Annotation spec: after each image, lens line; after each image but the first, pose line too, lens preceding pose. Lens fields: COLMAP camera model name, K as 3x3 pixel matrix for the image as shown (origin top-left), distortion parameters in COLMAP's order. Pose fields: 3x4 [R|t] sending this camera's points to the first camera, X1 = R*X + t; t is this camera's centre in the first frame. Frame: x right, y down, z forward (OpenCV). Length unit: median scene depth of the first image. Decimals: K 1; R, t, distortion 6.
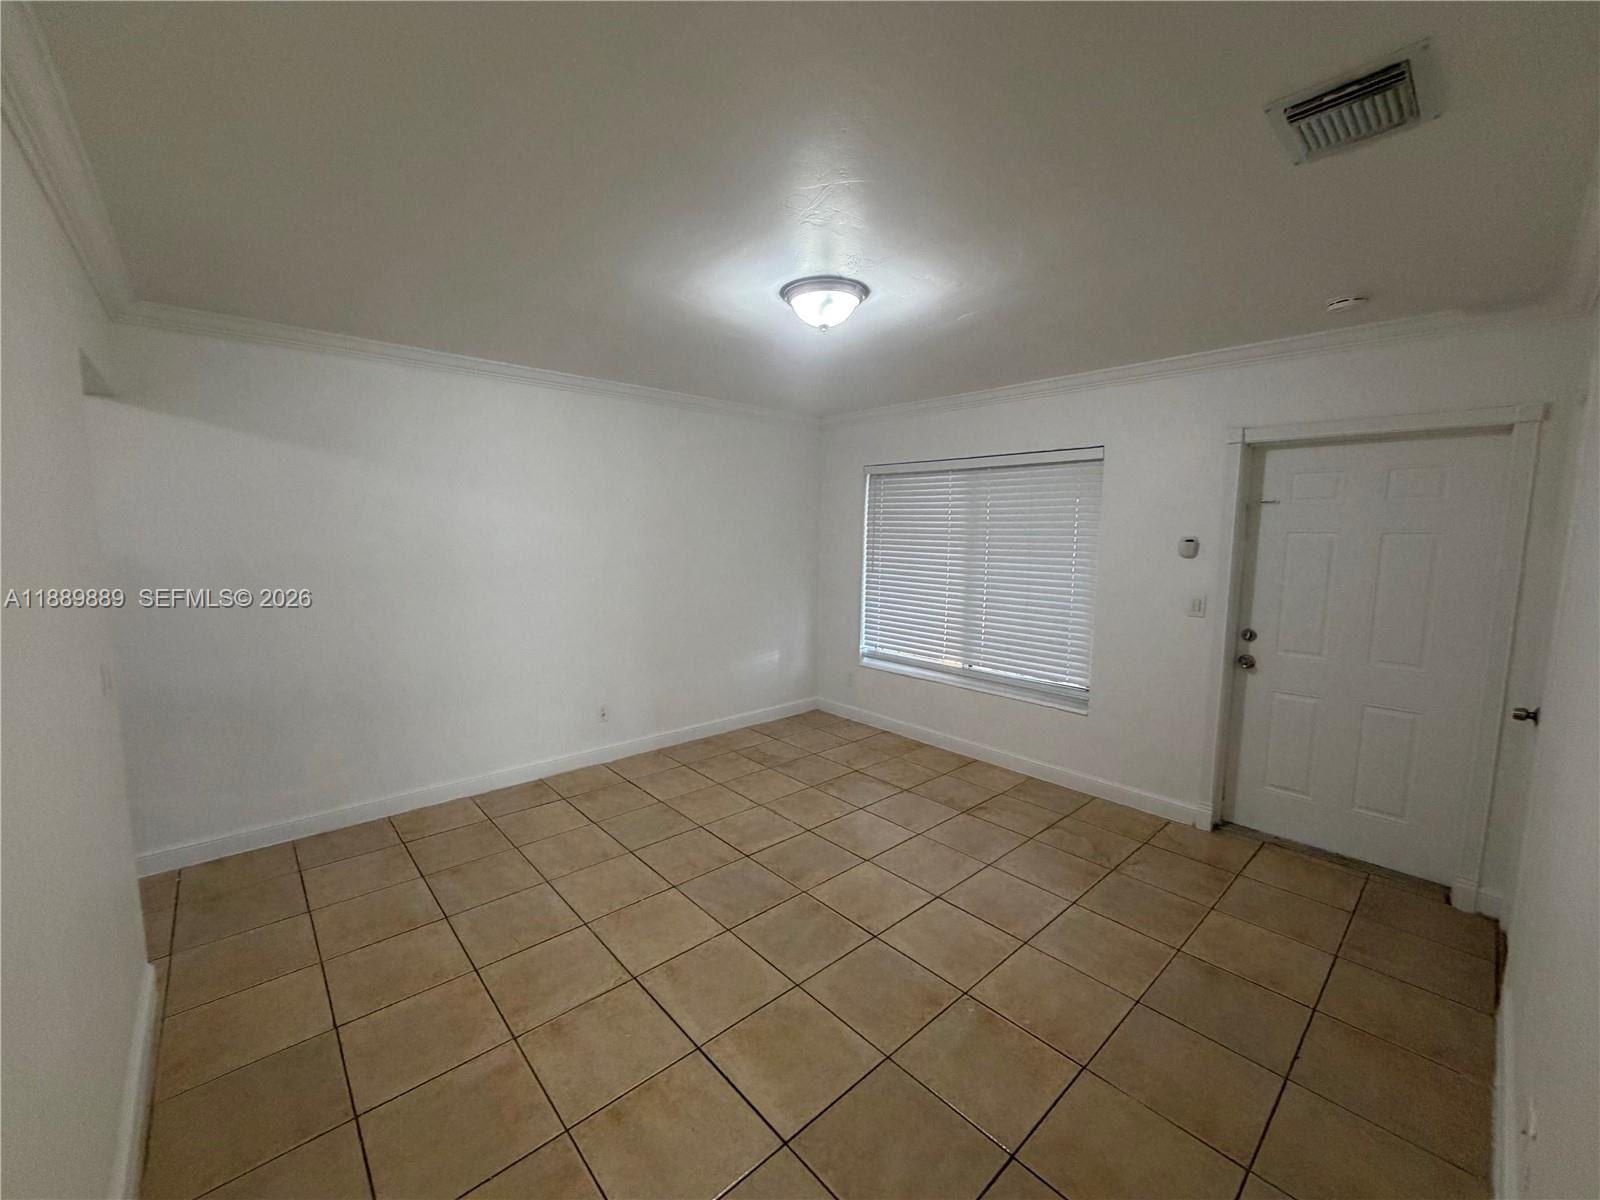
lens RADIAL K [[637.8, 0, 796.9], [0, 637.8, 599.9], [0, 0, 1]] dist [0.001866, 0.000221]
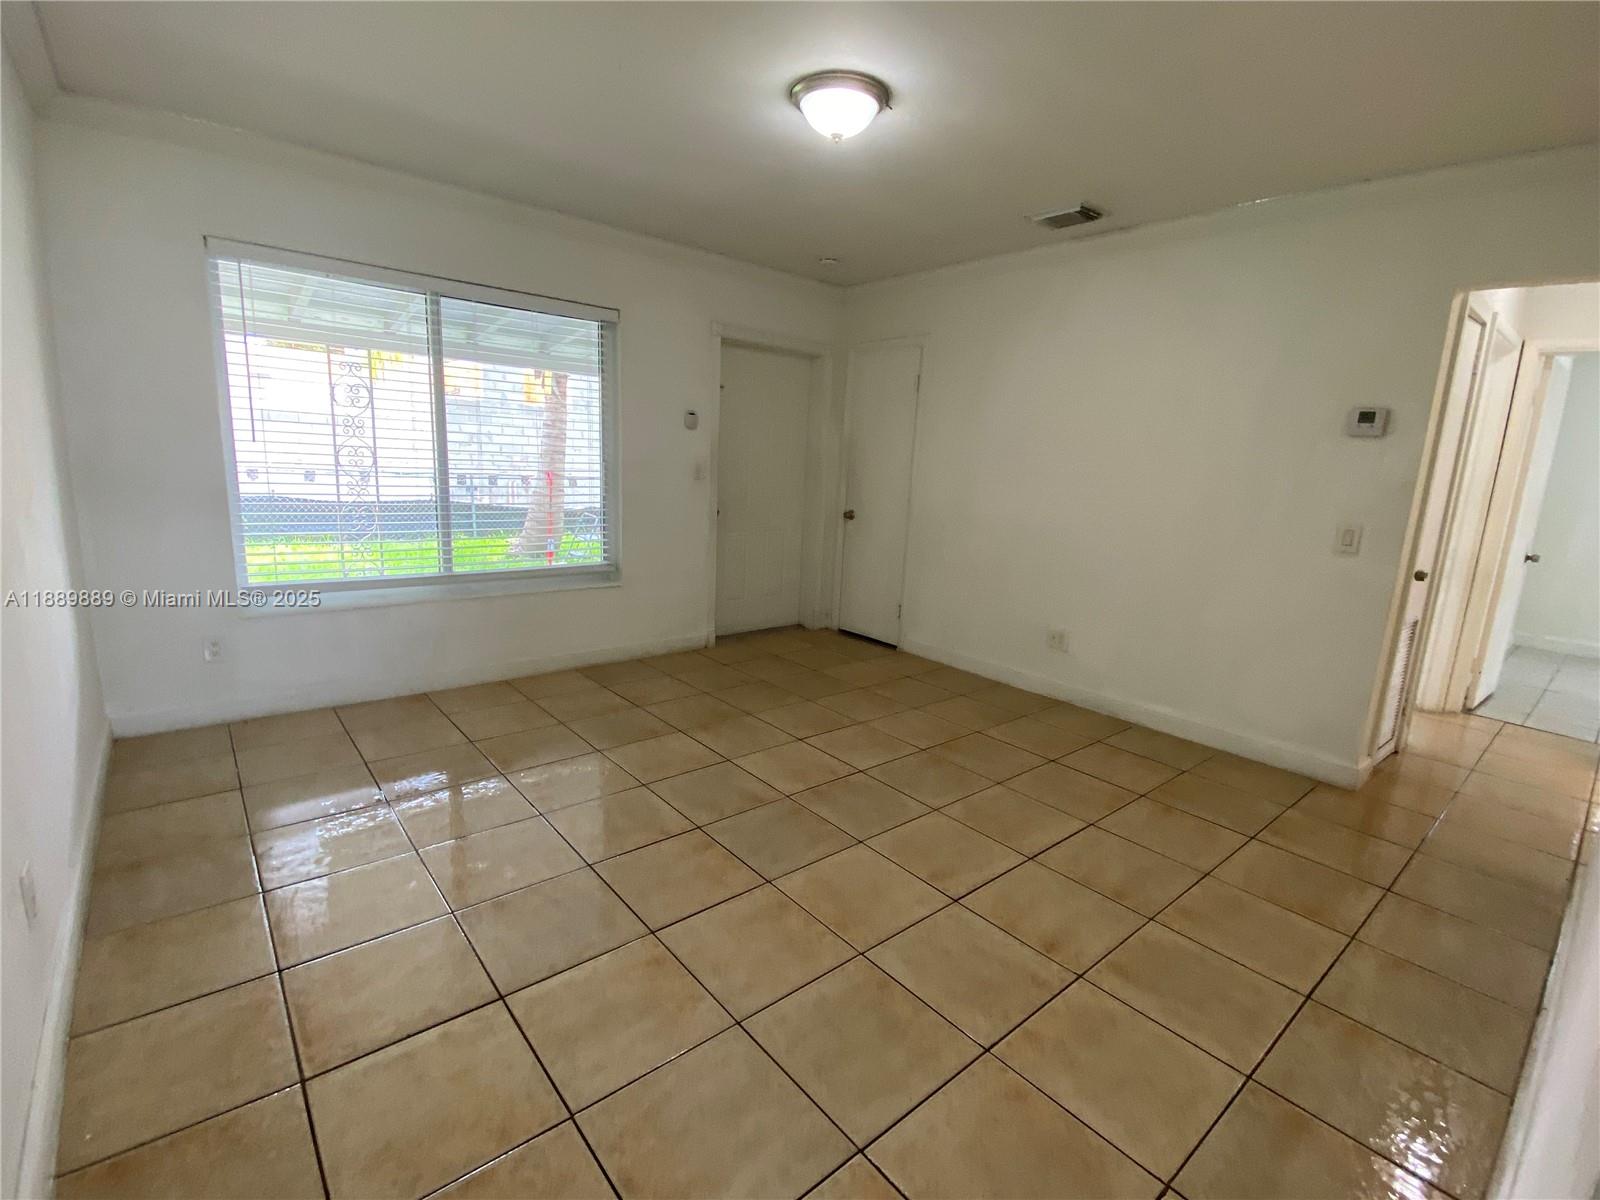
lens RADIAL K [[726.1, 0, 800.0], [0, 726.1, 600.0], [0, 0, 1]] dist [0.043388, -0.031360]
pose [[0.025758, -0.197842, 0.979895, -0.890503], [0.063869, 0.978544, 0.195890, -0.007233], [-0.997626, 0.057539, 0.037841, 0.893104]]
